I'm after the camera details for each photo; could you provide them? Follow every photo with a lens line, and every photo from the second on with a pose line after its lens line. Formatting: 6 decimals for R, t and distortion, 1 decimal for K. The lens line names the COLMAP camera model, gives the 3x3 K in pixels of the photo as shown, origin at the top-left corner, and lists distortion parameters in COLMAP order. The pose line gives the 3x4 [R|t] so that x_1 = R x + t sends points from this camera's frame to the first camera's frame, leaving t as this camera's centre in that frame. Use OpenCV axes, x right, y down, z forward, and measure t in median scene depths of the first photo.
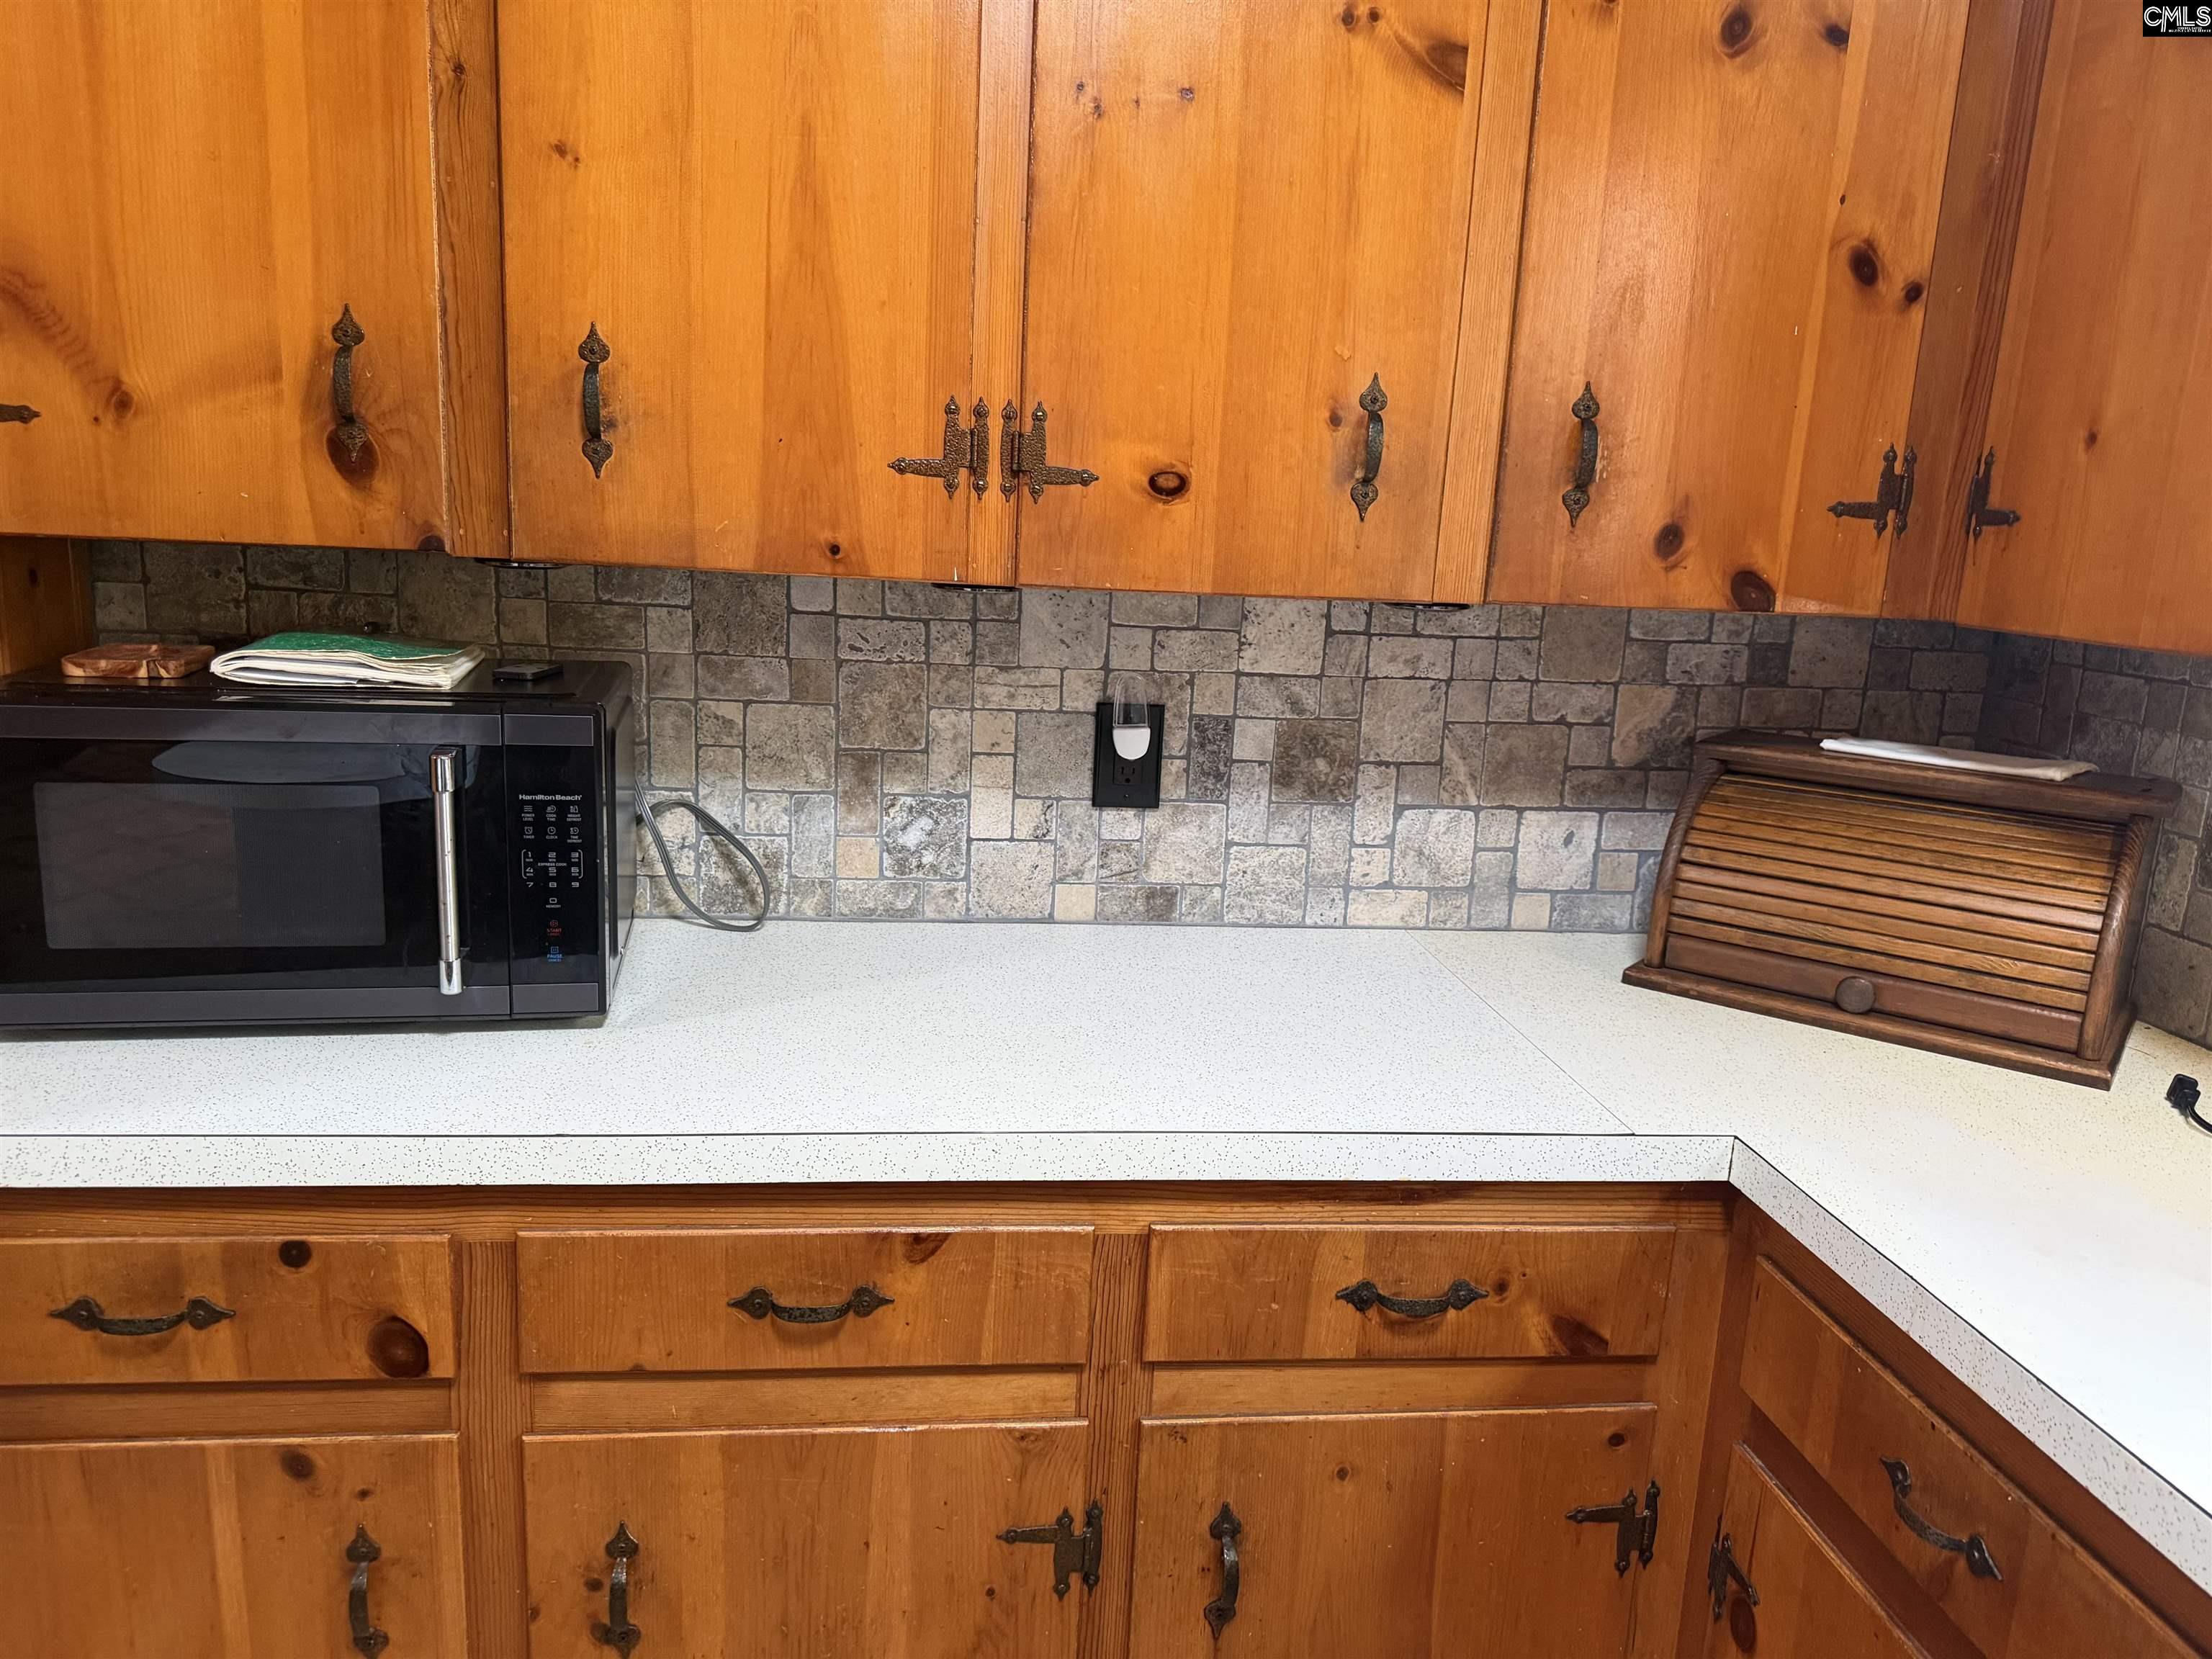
lens RADIAL K [[1578.7, 0, 1104.7], [0, 1578.7, 833.6], [0, 0, 1]] dist [0.007460, -0.012069]
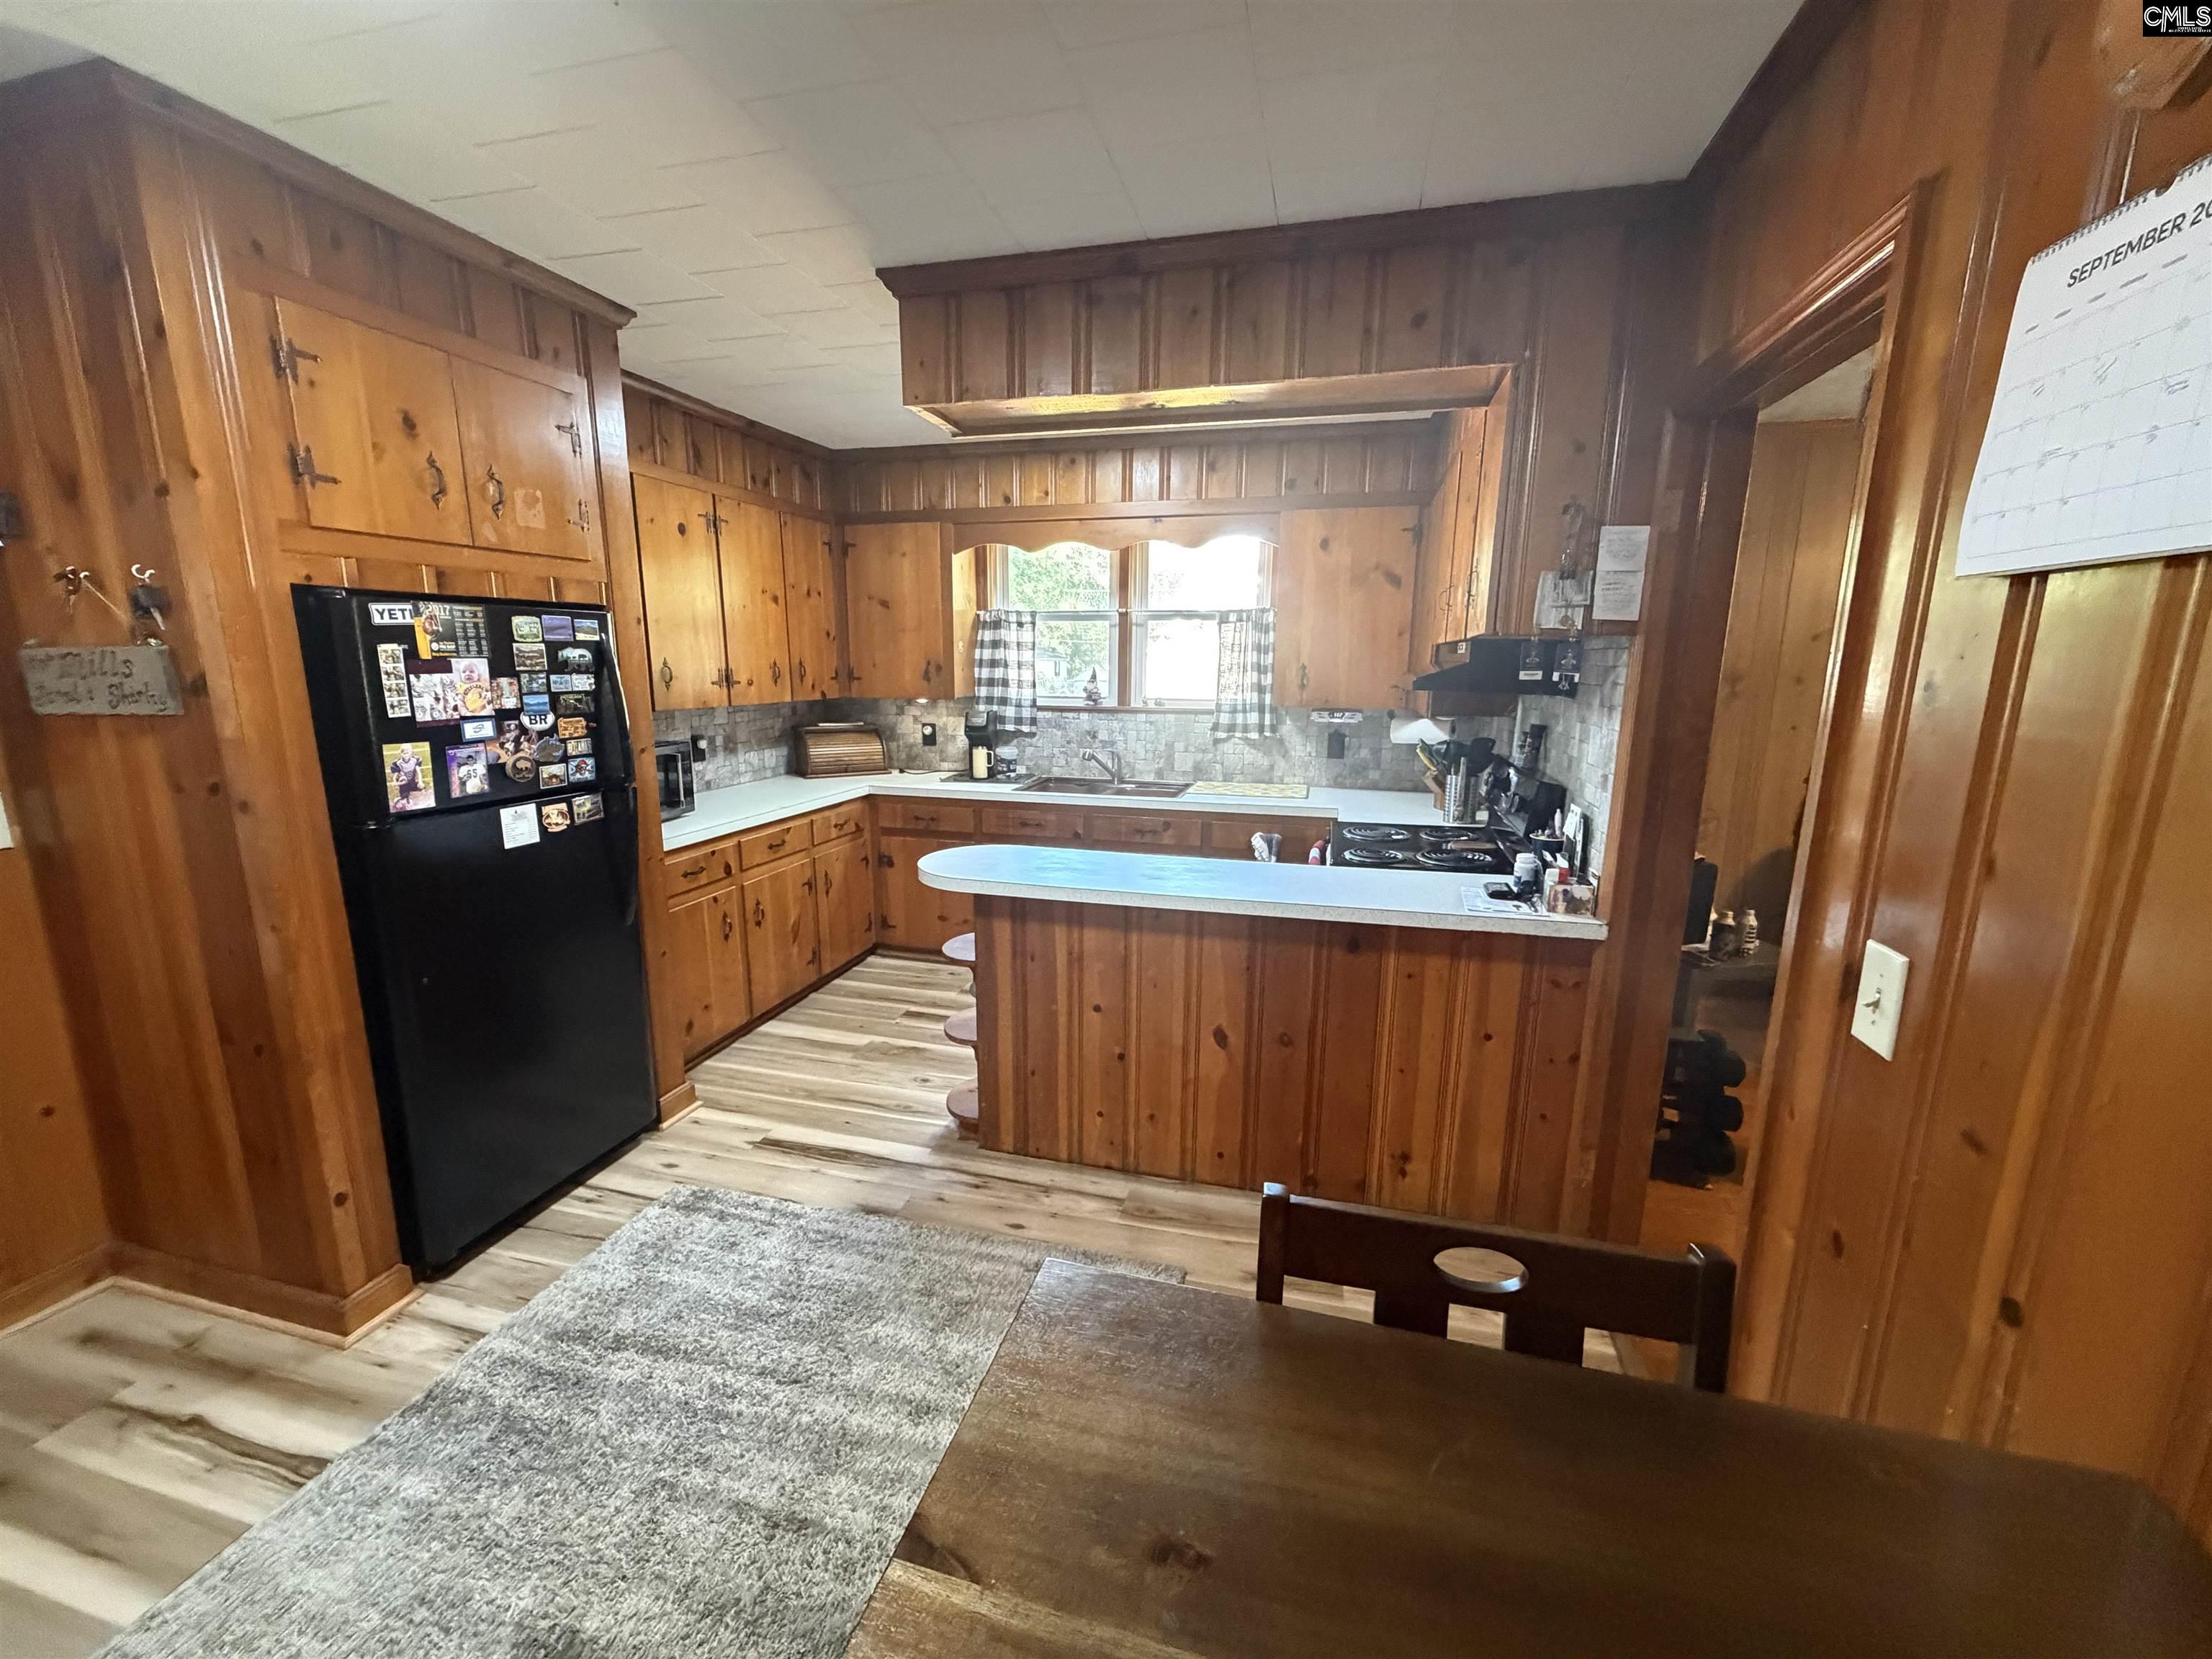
lens RADIAL K [[889.0, 0, 1108.4], [0, 889.0, 834.9], [0, 0, 1]] dist [0.000121, 0.000000]
pose [[0.357023, -0.223215, 0.907034, -2.135097], [0.201319, 0.966596, 0.158630, 0.017645], [-0.912143, 0.125969, 0.390034, -0.999926]]
